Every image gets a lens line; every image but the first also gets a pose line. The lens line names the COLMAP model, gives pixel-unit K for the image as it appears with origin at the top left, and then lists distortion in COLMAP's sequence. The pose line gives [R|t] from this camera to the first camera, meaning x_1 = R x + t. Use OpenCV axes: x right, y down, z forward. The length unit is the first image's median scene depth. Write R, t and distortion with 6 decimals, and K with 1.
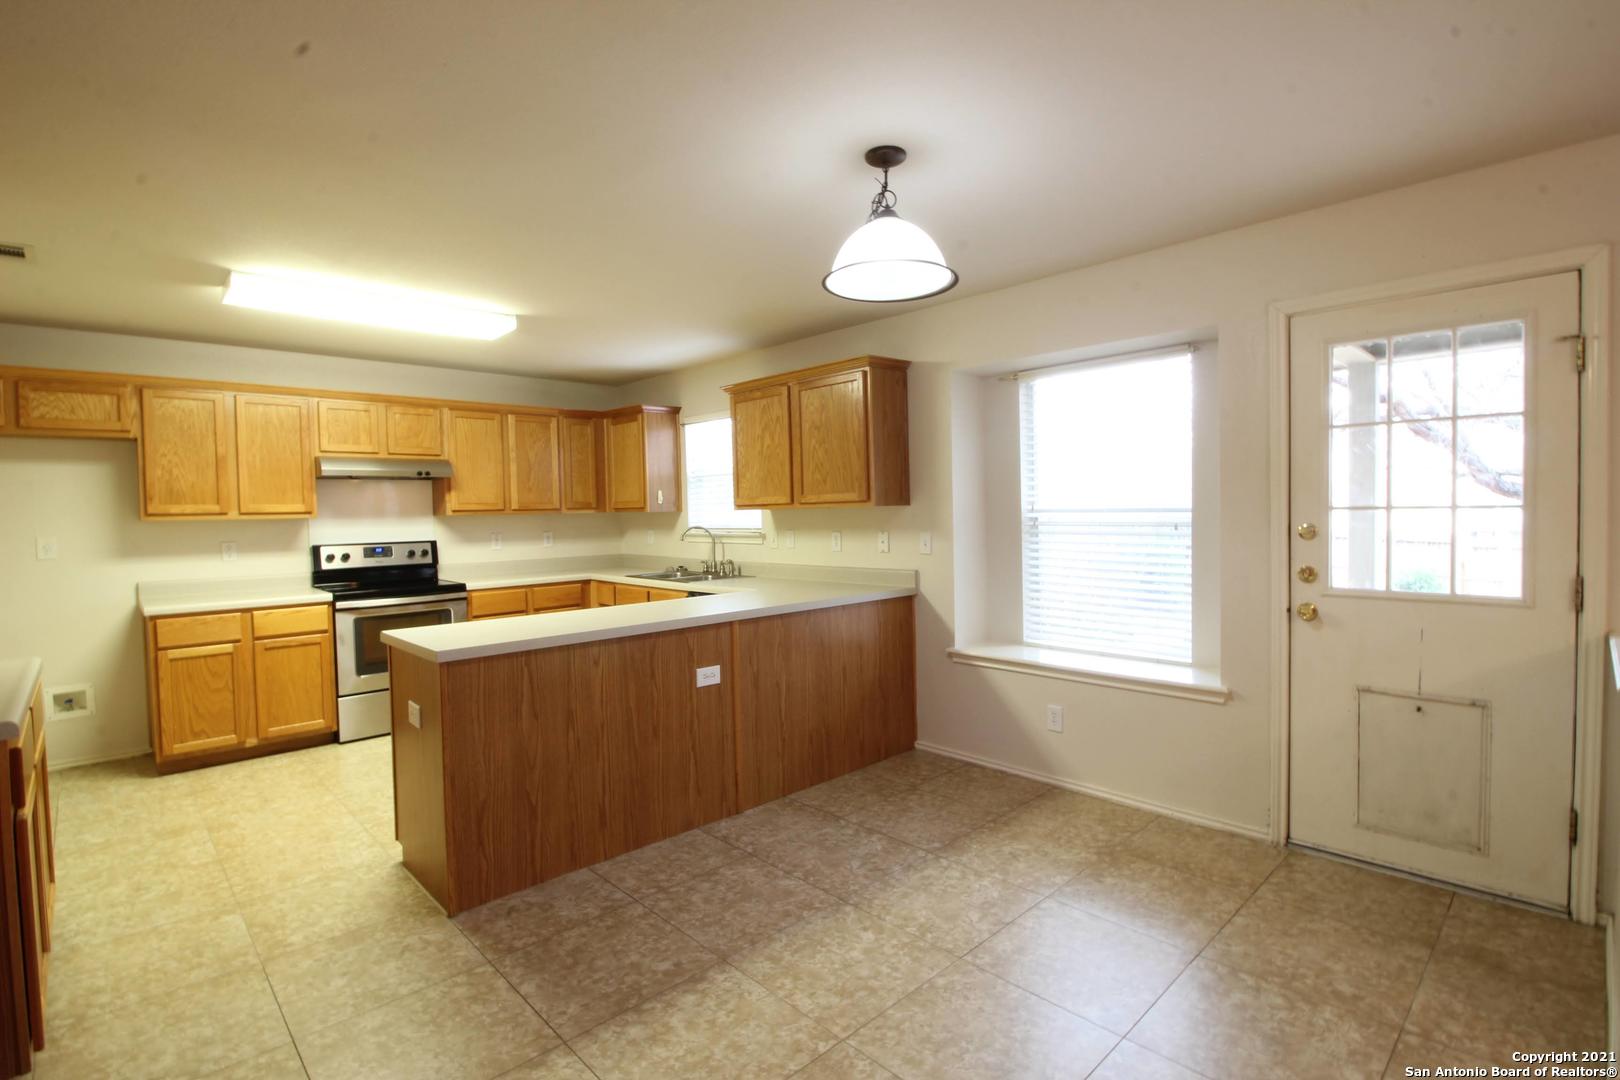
lens RADIAL K [[765.7, 0, 826.0], [0, 765.7, 534.5], [0, 0, 1]] dist [0.000725, -0.013766]
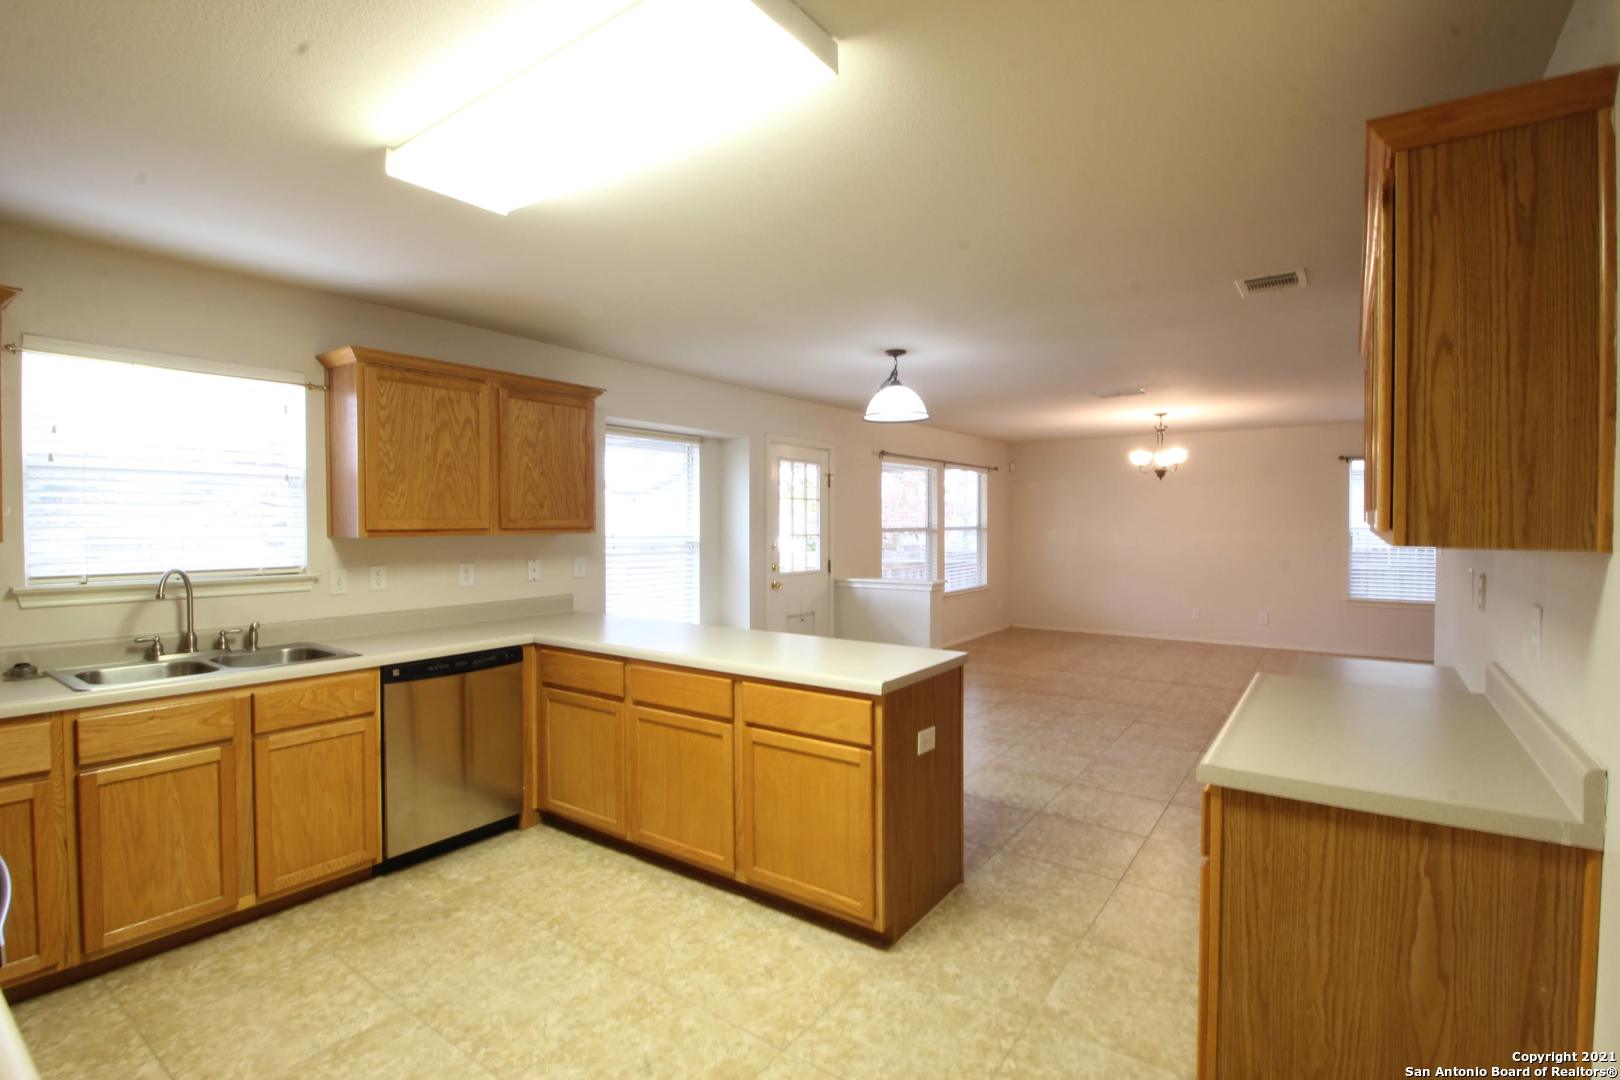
lens RADIAL K [[744.1, 0, 832.9], [0, 744.1, 534.4], [0, 0, 1]] dist [-0.027803, -0.001070]
pose [[-0.193332, 0.005570, 0.981118, -1.075753], [0.036607, 0.999329, 0.001541, -0.026876], [-0.980450, 0.036214, -0.193406, 0.958019]]
